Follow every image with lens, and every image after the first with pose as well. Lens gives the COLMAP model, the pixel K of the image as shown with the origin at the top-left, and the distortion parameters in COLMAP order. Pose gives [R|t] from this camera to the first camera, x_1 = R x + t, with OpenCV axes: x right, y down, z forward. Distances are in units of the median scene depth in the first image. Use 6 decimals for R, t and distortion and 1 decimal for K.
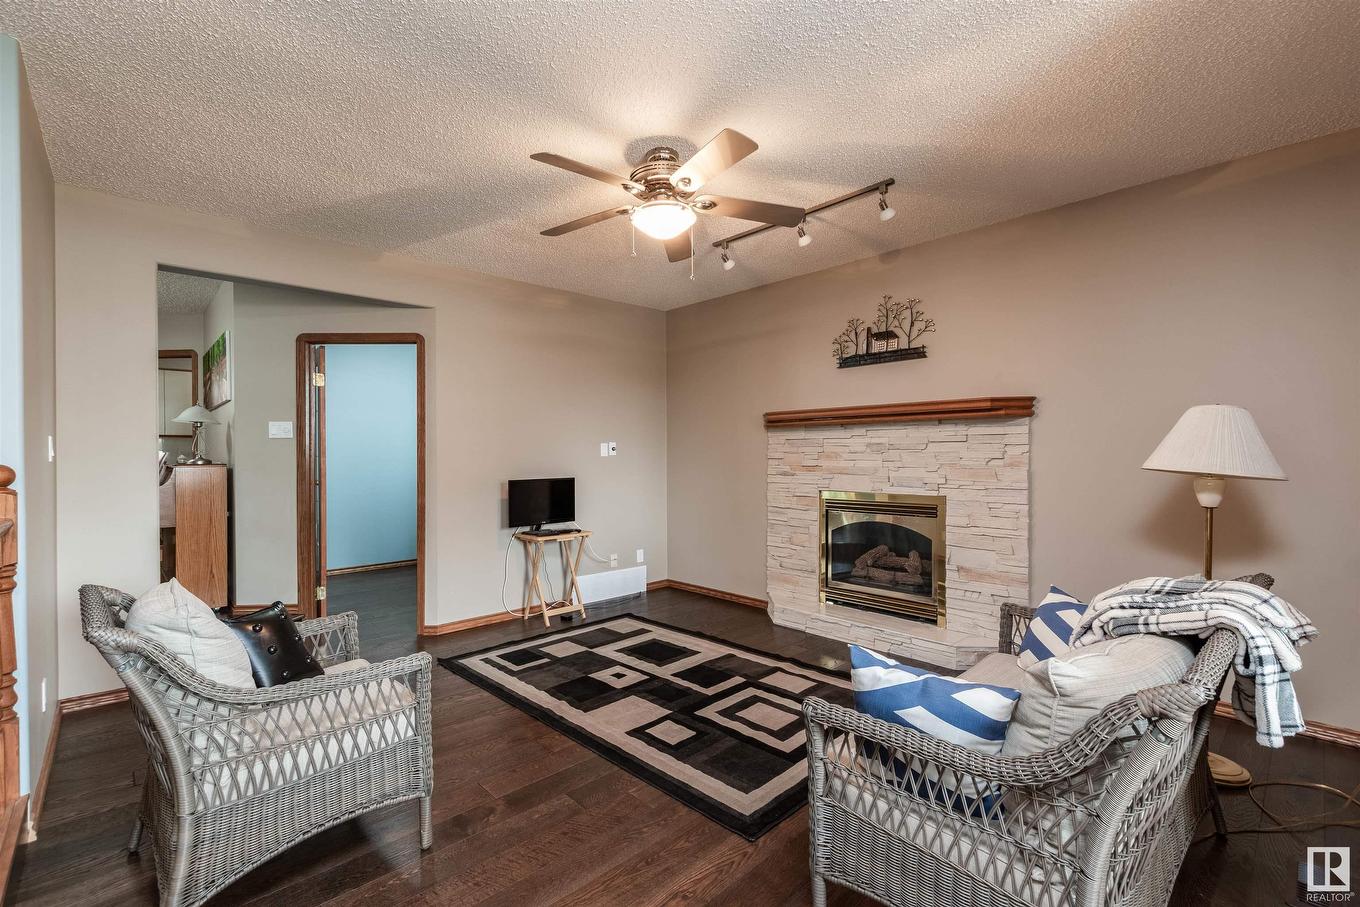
lens RADIAL K [[605.6, 0, 675.8], [0, 605.6, 458.7], [0, 0, 1]] dist [0.005902, -0.001627]
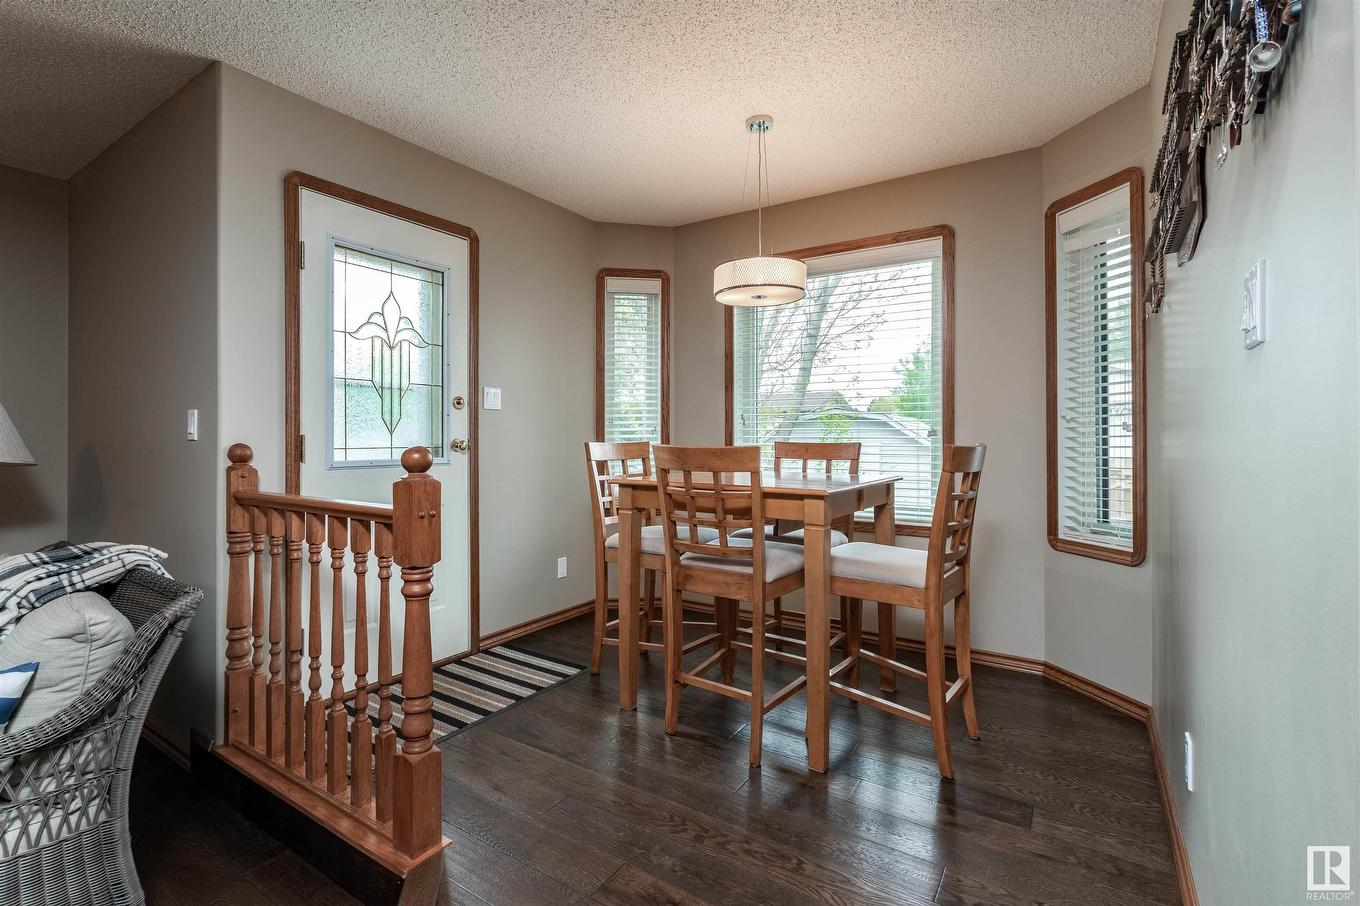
lens RADIAL K [[634.3, 0, 657.3], [0, 634.3, 432.6], [0, 0, 1]] dist [0.000545, 0.000038]
pose [[-0.212865, 0.016954, 0.976934, -0.289167], [0.011857, 0.999821, -0.014768, 0.002907], [-0.977010, 0.008440, -0.213028, 0.060570]]
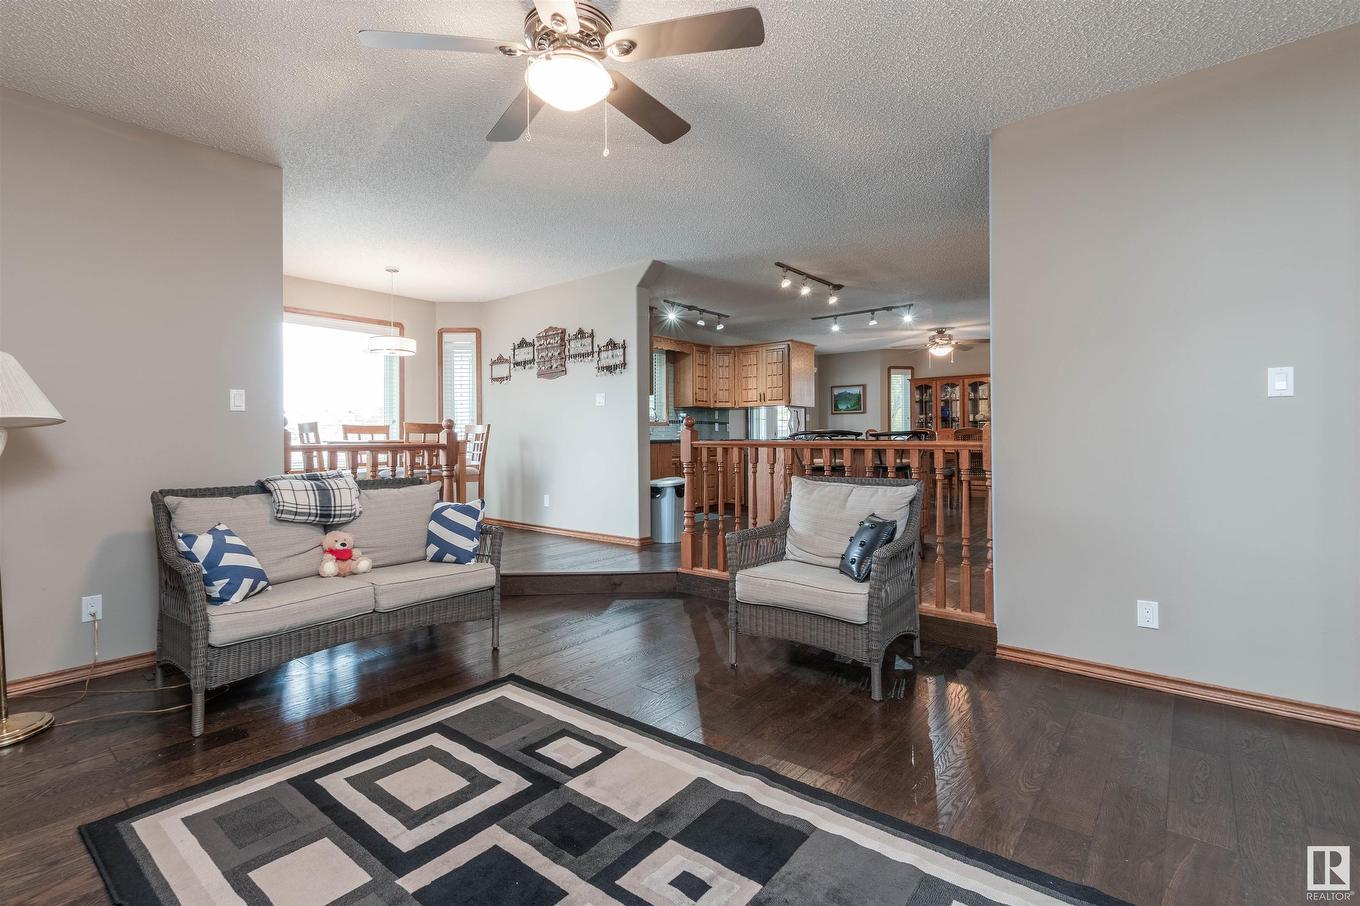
lens RADIAL K [[605.6, 0, 677.5], [0, 605.6, 447.5], [0, 0, 1]] dist [0.005902, -0.001627]
pose [[-0.986569, -0.003837, -0.163300, -0.015211], [-0.006367, 0.999868, 0.014968, 0.038329], [0.163221, 0.015807, -0.986463, 1.538810]]
